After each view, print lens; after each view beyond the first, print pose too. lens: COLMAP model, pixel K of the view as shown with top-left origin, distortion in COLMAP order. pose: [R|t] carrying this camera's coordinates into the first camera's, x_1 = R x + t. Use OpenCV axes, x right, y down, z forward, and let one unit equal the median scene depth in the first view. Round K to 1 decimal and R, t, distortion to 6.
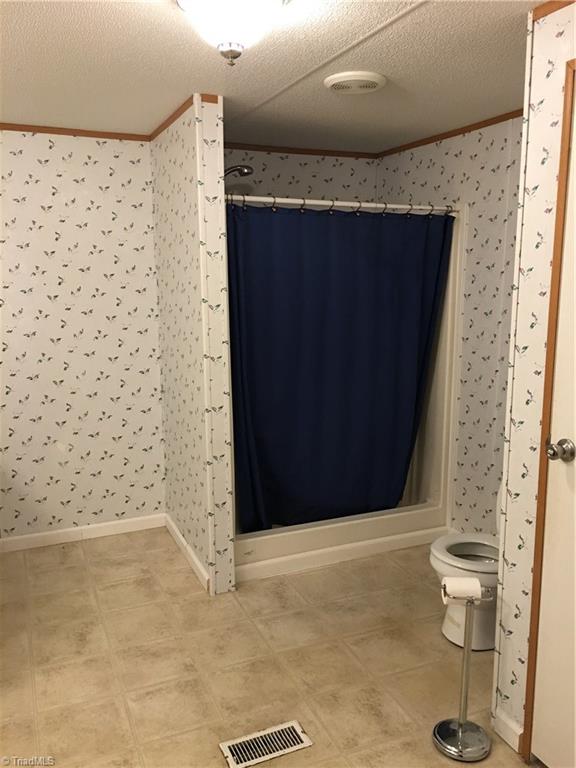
lens RADIAL K [[648.9, 0, 289.2], [0, 648.9, 384.1], [0, 0, 1]] dist [0.058433, -0.079938]
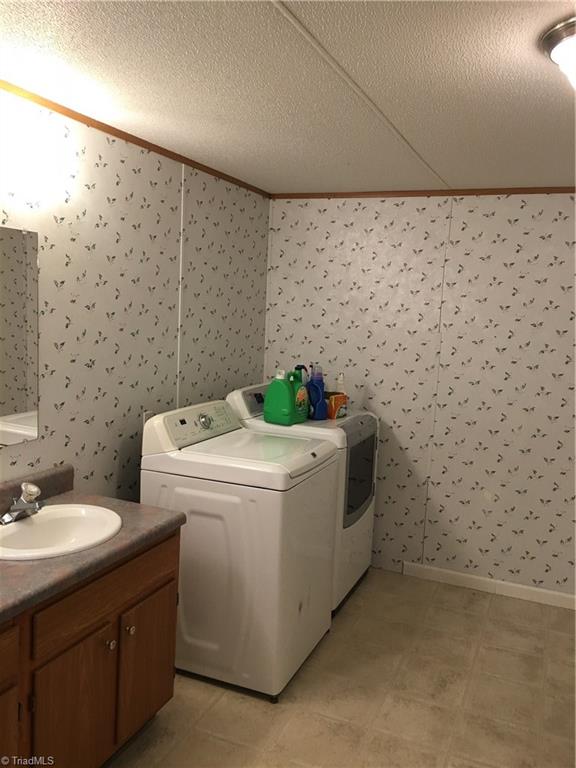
lens RADIAL K [[648.9, 0, 288.5], [0, 648.9, 381.0], [0, 0, 1]] dist [0.058433, -0.079938]
pose [[0.690131, 0.120642, -0.713558, 0.150679], [-0.173698, 0.984798, -0.001495, -0.025220], [0.702530, 0.124975, 0.700595, 0.051626]]
